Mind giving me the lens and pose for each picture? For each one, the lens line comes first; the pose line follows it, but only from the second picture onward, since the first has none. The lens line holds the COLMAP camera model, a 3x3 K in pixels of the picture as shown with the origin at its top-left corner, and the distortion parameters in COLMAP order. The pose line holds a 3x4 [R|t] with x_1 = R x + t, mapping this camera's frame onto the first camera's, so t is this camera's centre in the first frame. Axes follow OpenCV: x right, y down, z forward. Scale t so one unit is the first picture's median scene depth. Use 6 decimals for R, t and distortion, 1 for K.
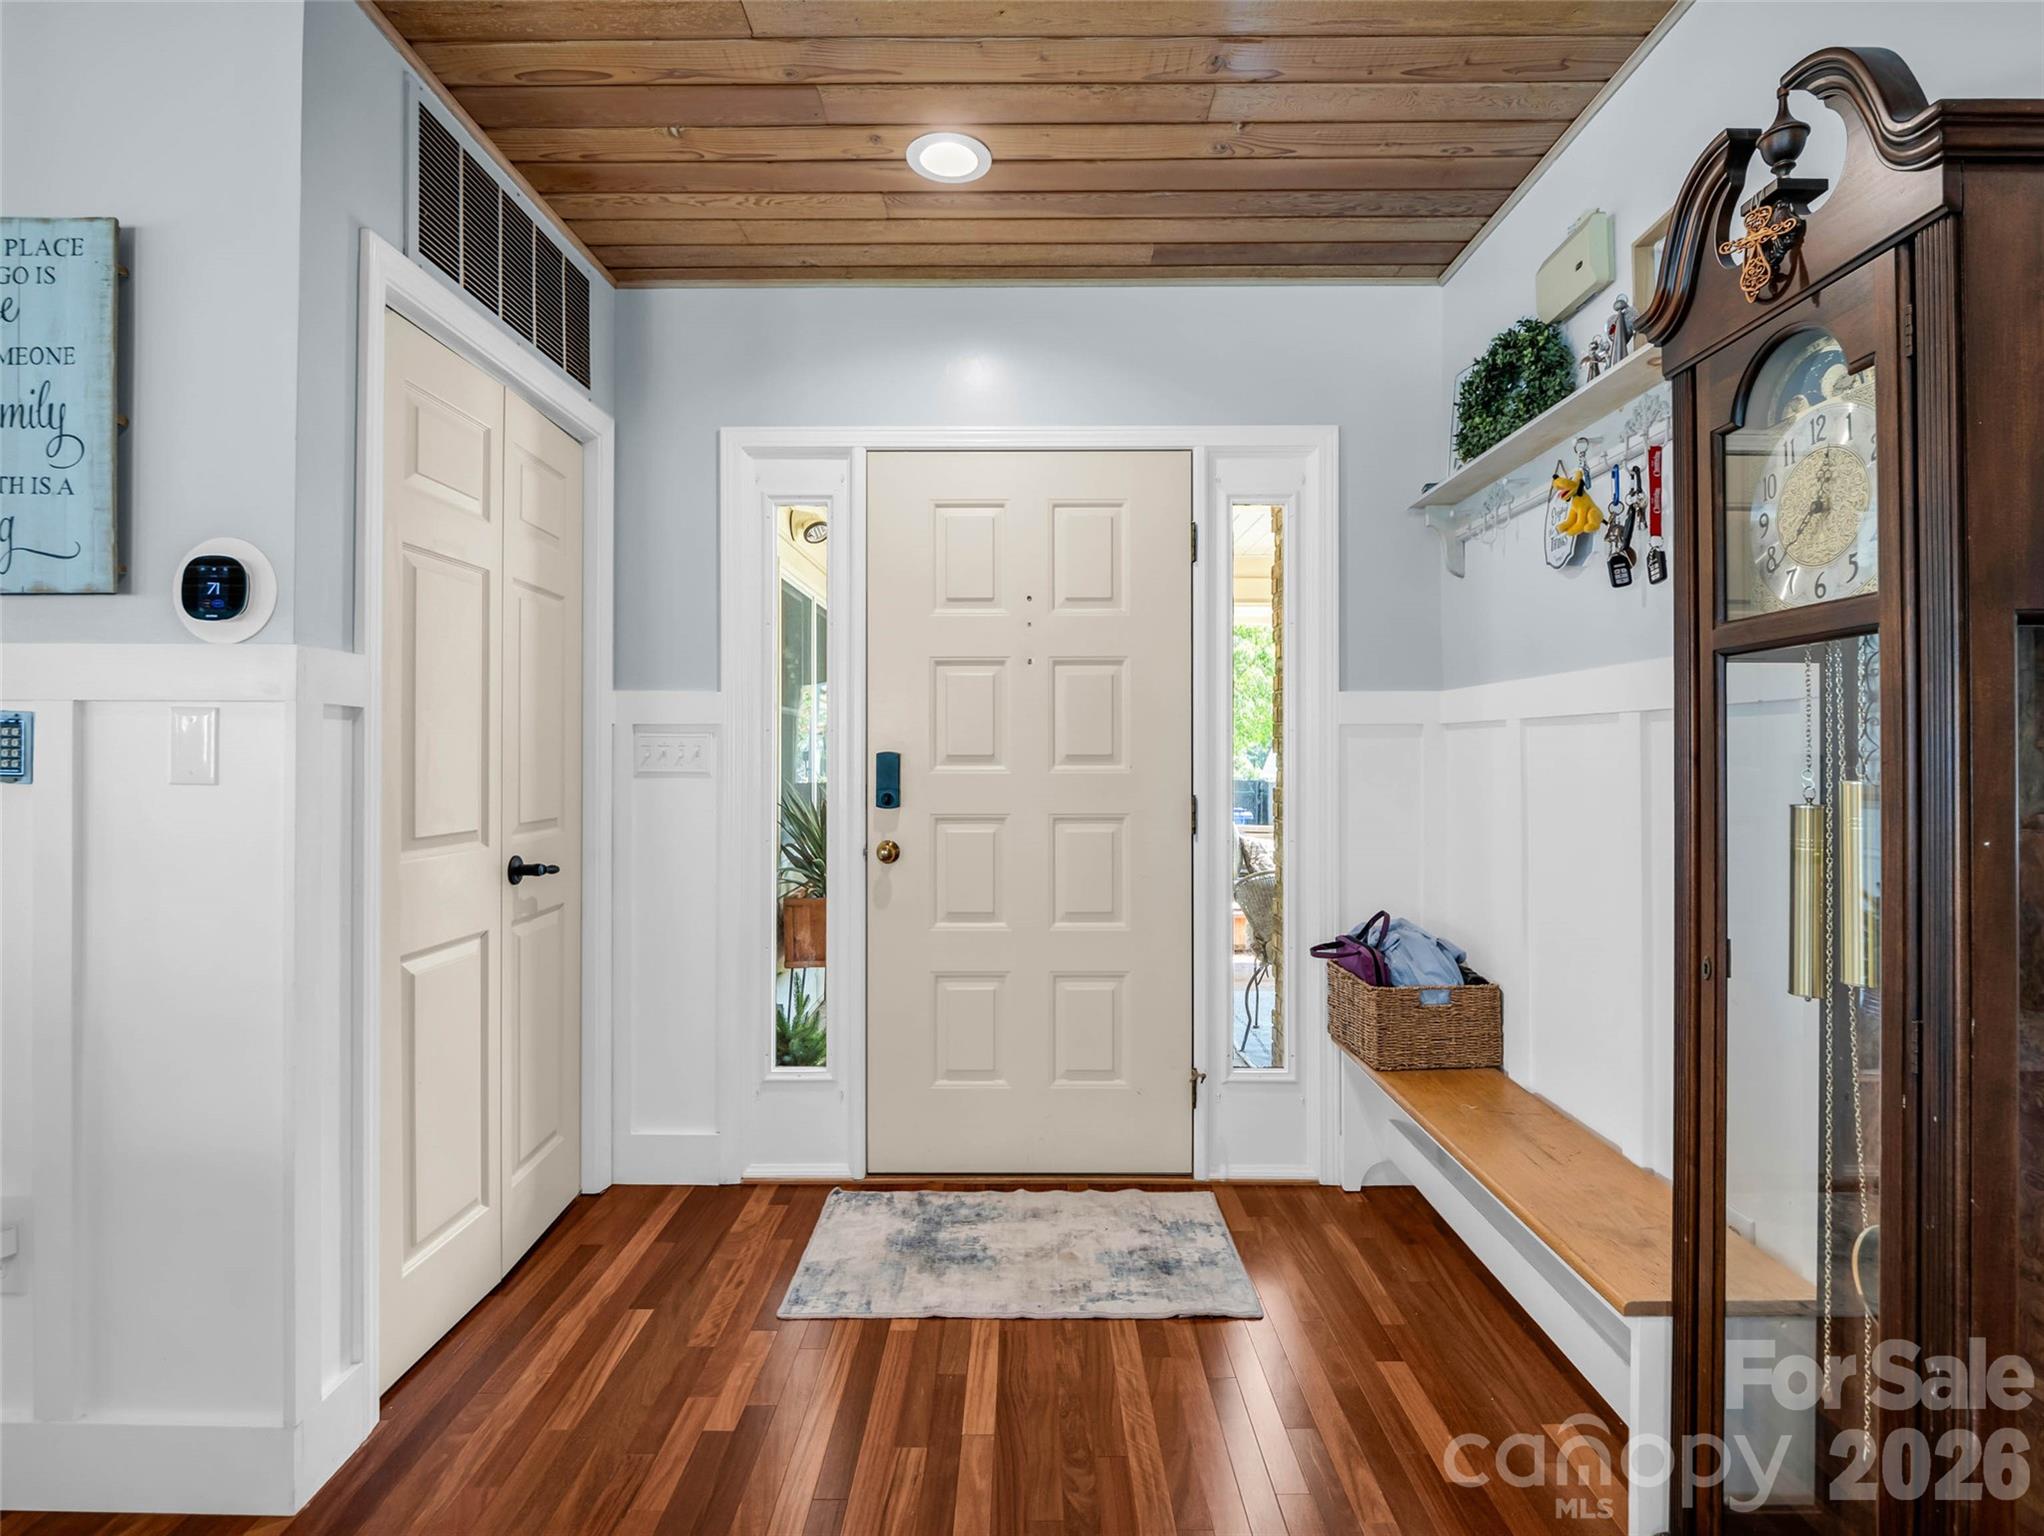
lens RADIAL K [[1015.0, 0, 1016.3], [0, 1015.0, 764.5], [0, 0, 1]] dist [-0.006631, -0.000494]
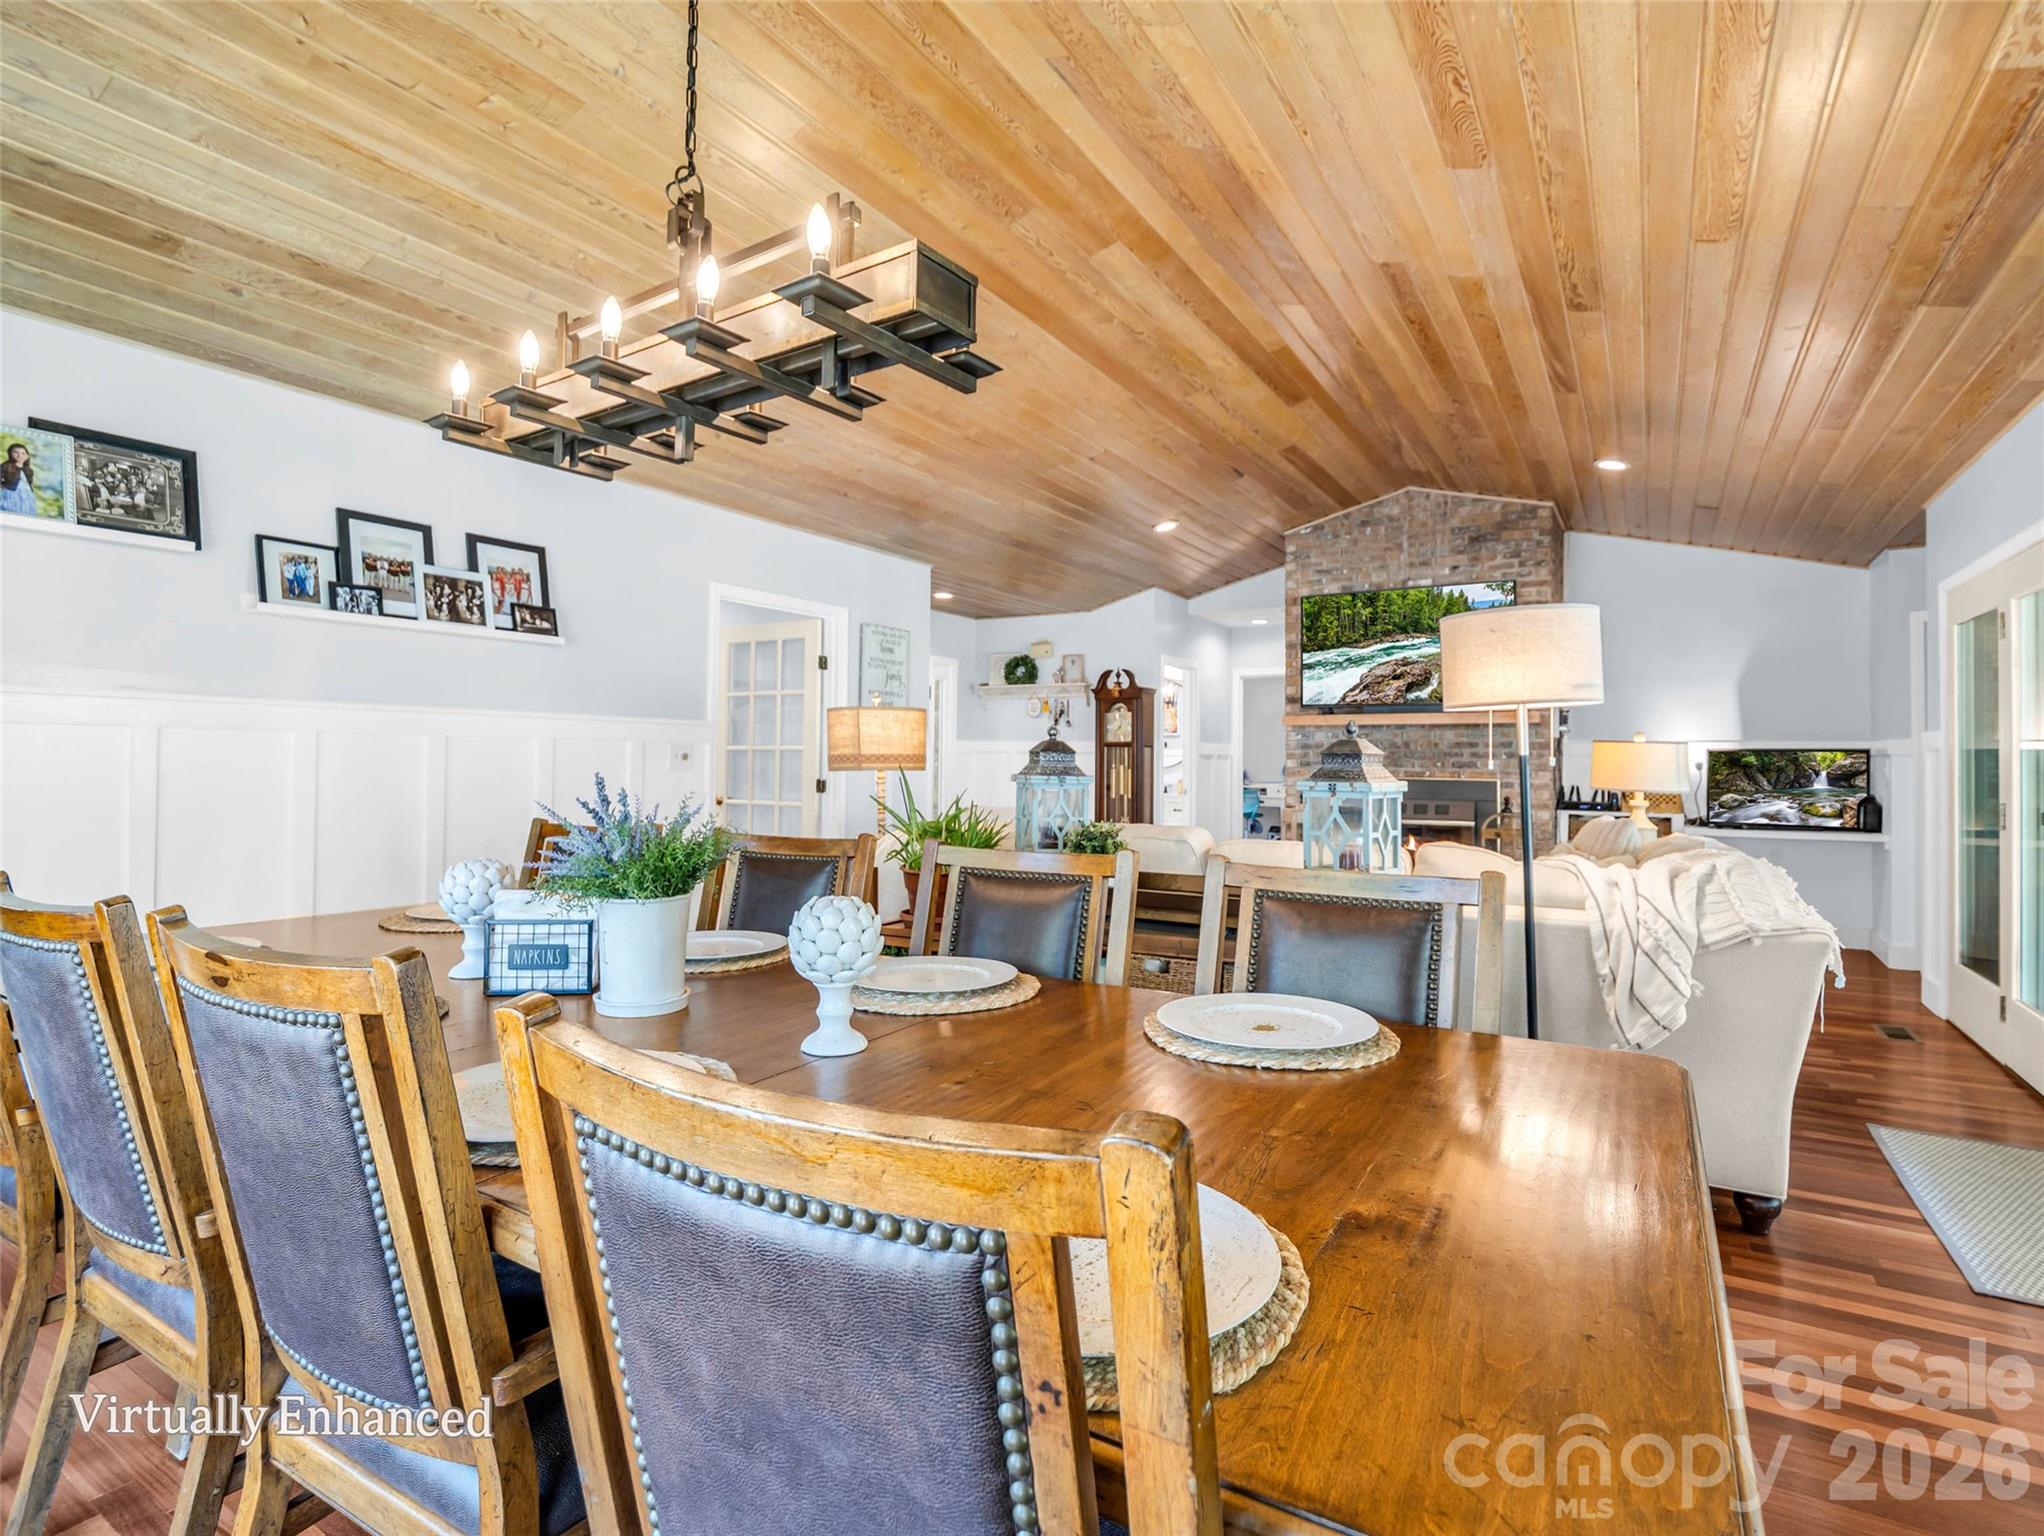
lens RADIAL K [[1026.8, 0, 1018.0], [0, 1026.8, 748.5], [0, 0, 1]] dist [-0.006092, -0.001130]
pose [[0.505846, 0.014359, 0.862504, -2.442437], [-0.003907, 0.999889, -0.014355, -0.000201], [-0.862615, 0.003892, 0.505846, -0.866306]]
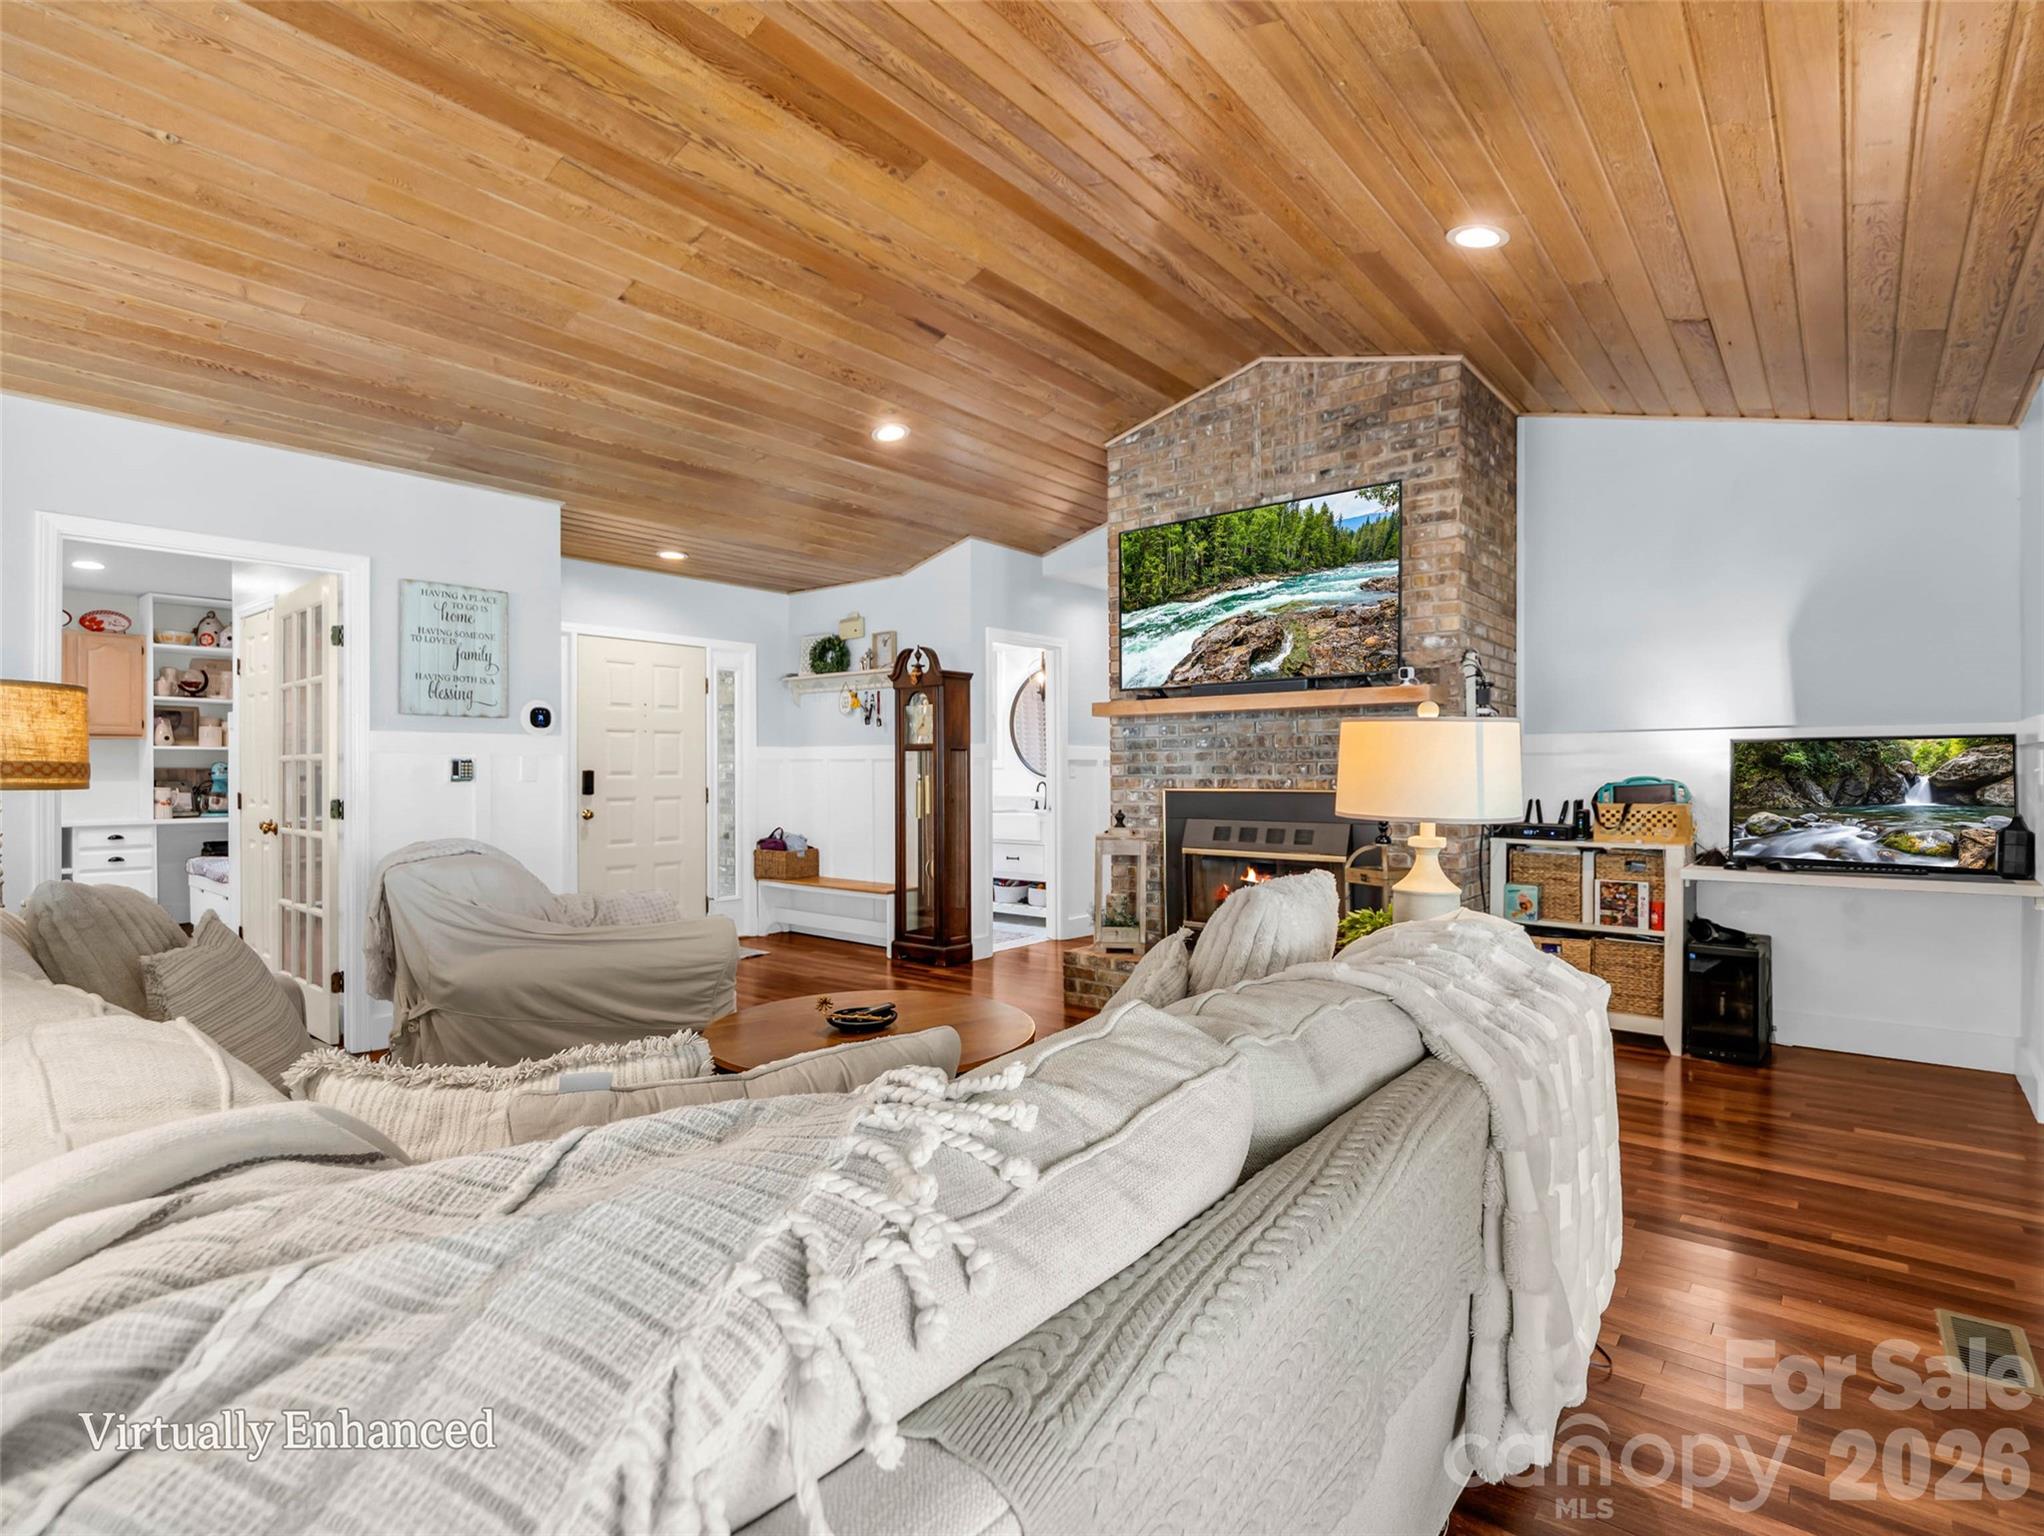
lens RADIAL K [[1010.9, 0, 1019.8], [0, 1010.9, 791.8], [0, 0, 1]] dist [0.002576, -0.008669]
pose [[0.623741, -0.017389, 0.781438, -1.305877], [0.005732, 0.999827, 0.017674, 0.002488], [-0.781610, -0.006545, 0.623733, -1.170856]]
